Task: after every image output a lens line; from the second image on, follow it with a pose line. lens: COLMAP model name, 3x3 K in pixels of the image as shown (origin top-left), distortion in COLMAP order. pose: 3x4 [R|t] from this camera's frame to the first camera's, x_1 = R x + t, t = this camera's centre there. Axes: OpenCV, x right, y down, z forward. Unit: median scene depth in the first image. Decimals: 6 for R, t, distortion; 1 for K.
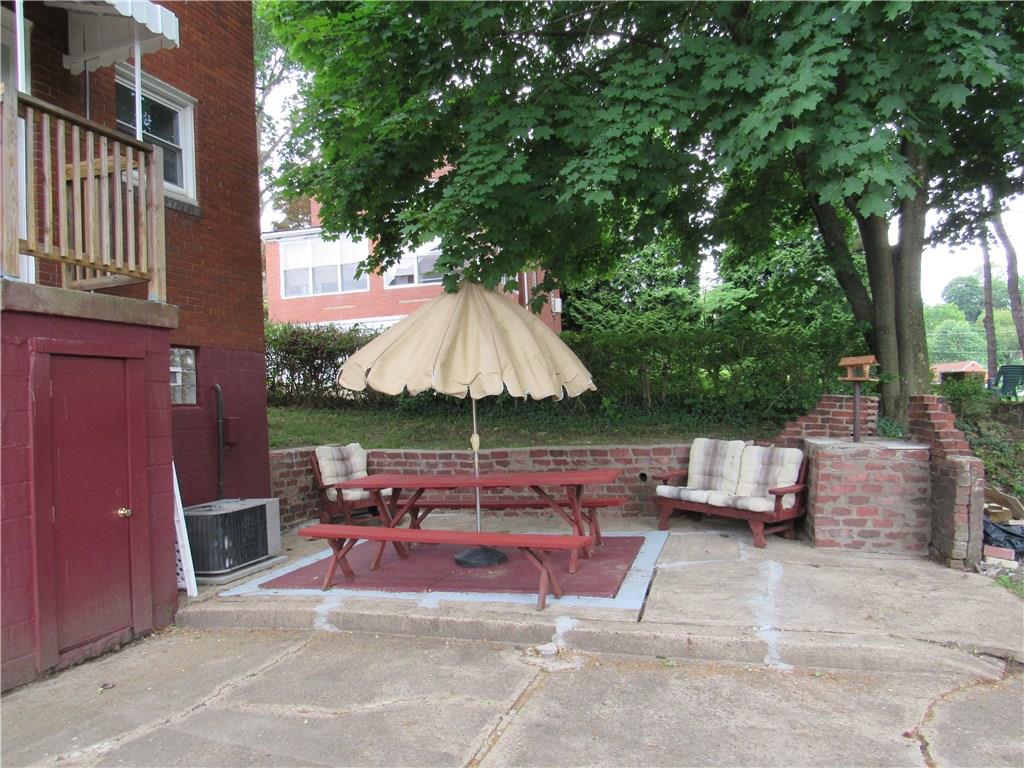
lens RADIAL K [[730.3, 0, 511.8], [0, 730.3, 387.8], [0, 0, 1]] dist [-0.034617, 0.020659]
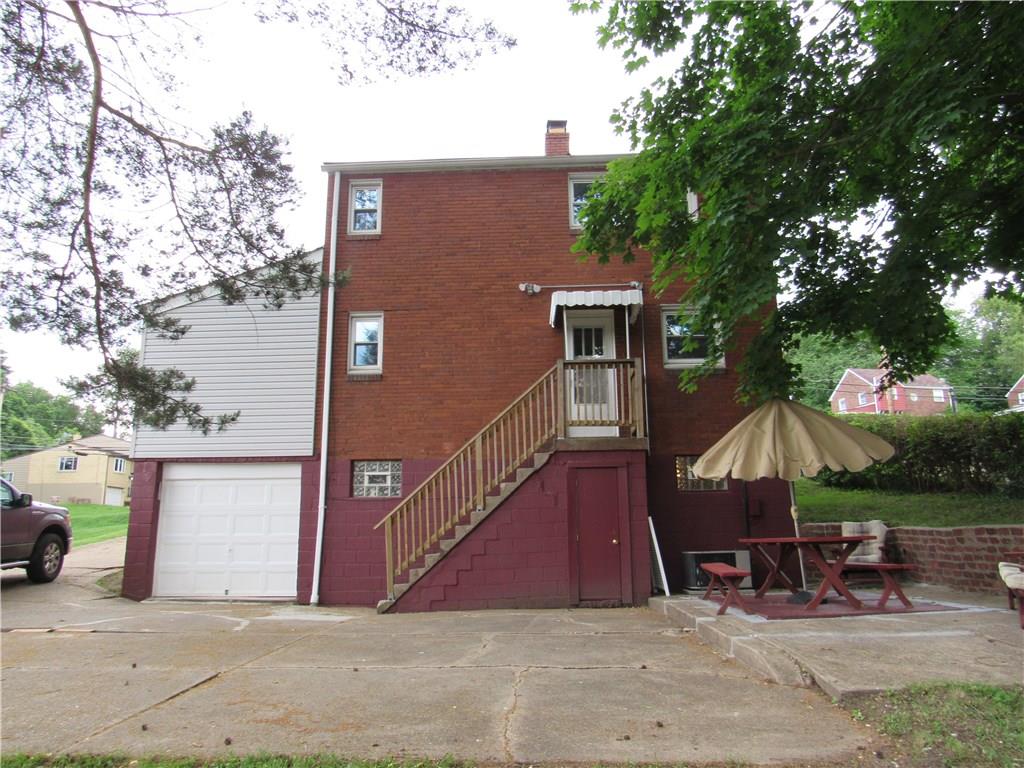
lens RADIAL K [[730.3, 0, 512.2], [0, 730.3, 383.0], [0, 0, 1]] dist [-0.034617, 0.020659]
pose [[0.274210, -0.161044, -0.948089, 0.963270], [0.024574, 0.986730, -0.160500, 0.034469], [0.961356, 0.020712, 0.274529, 0.088744]]
